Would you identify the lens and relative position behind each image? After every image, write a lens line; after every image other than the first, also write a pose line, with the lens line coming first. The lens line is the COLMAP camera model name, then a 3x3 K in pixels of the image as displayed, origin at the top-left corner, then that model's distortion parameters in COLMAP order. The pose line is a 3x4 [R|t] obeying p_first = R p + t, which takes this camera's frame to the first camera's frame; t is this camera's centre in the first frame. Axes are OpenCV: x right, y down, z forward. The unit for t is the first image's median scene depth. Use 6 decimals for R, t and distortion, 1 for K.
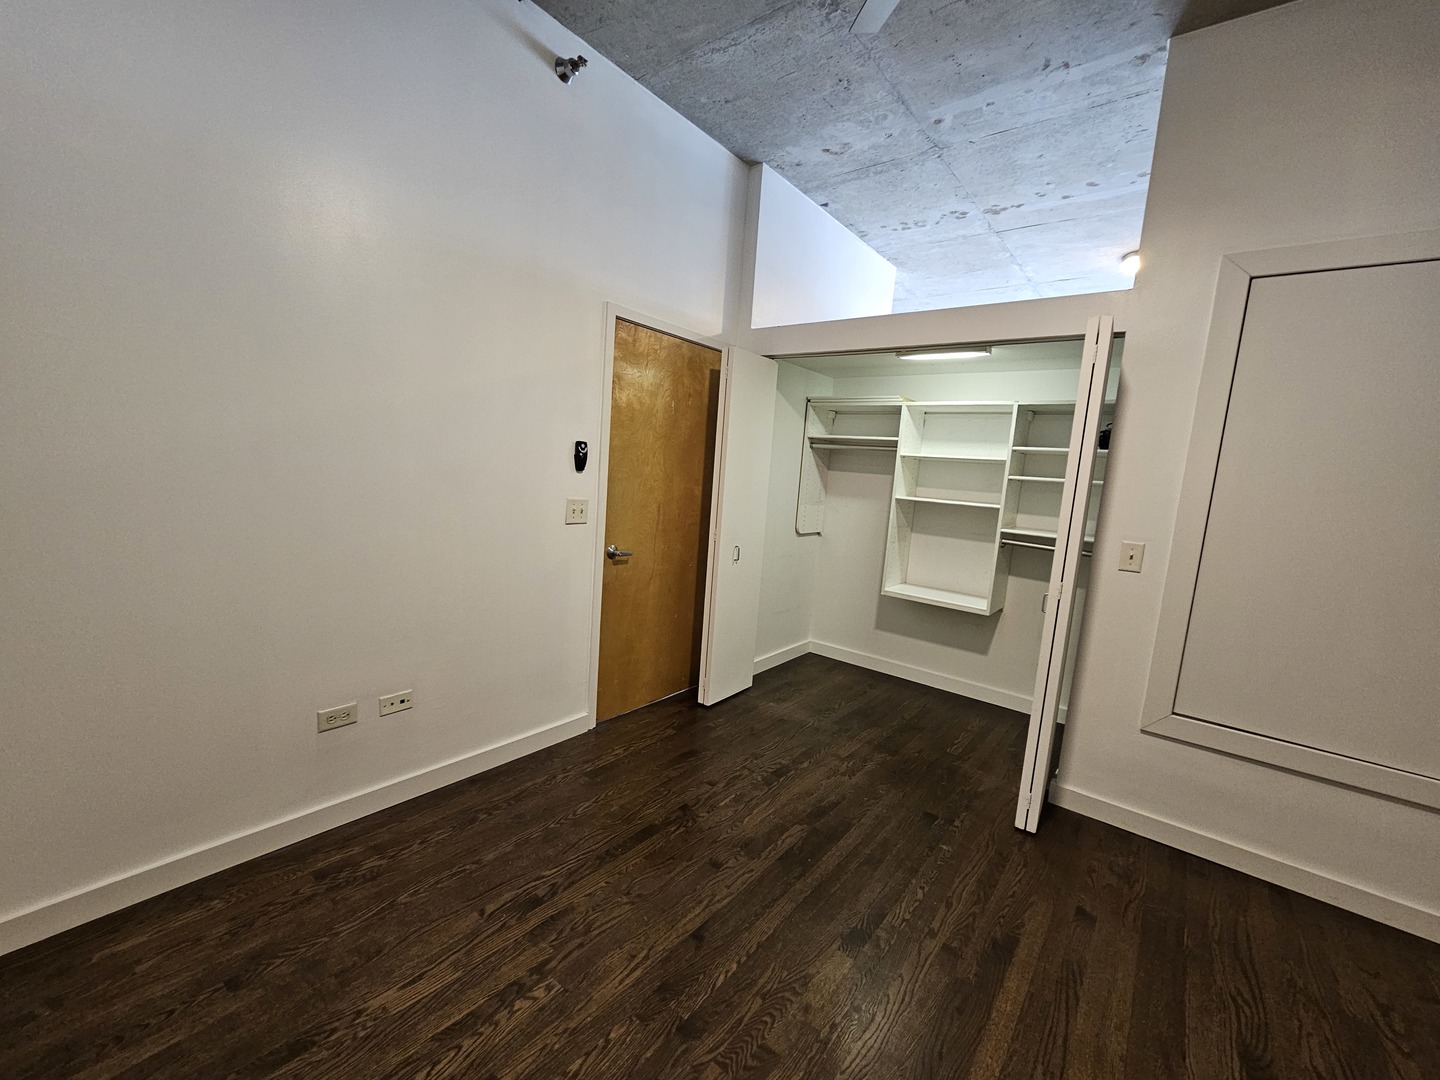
lens RADIAL K [[590.3, 0, 718.8], [0, 590.3, 540.4], [0, 0, 1]] dist [0.000348, -0.000528]
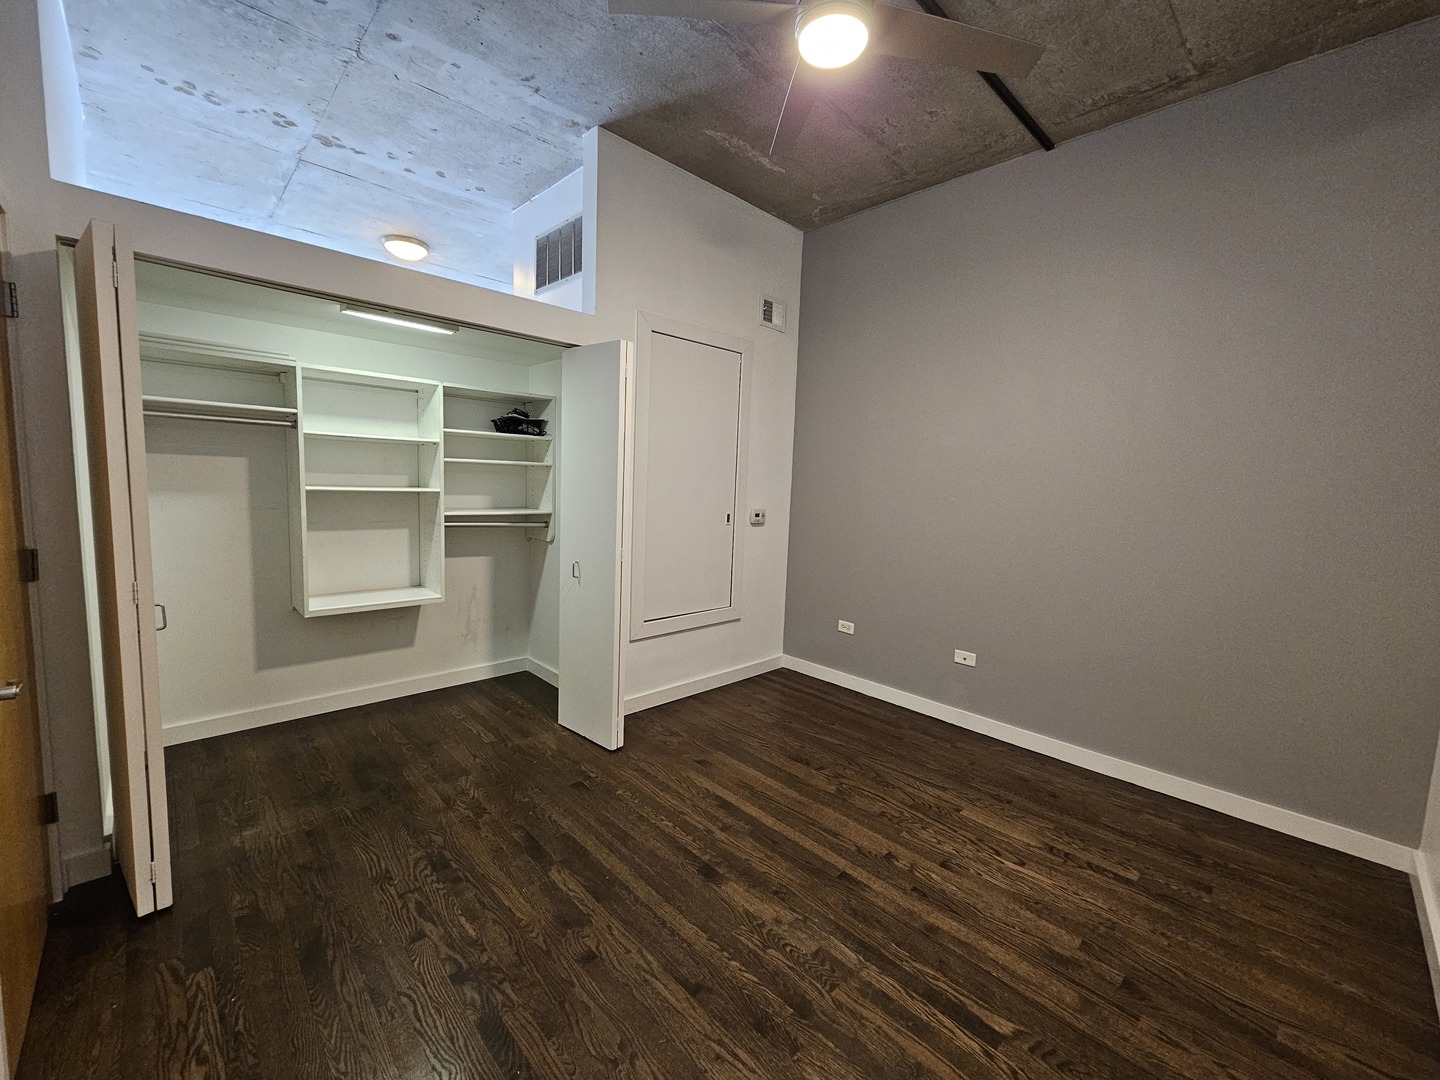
lens RADIAL K [[590.3, 0, 719.4], [0, 590.3, 538.9], [0, 0, 1]] dist [0.000348, -0.000528]
pose [[0.133178, -0.169723, 0.976452, -0.668147], [0.095867, 0.982814, 0.157754, -0.136035], [-0.986445, 0.072601, 0.147160, 0.635837]]
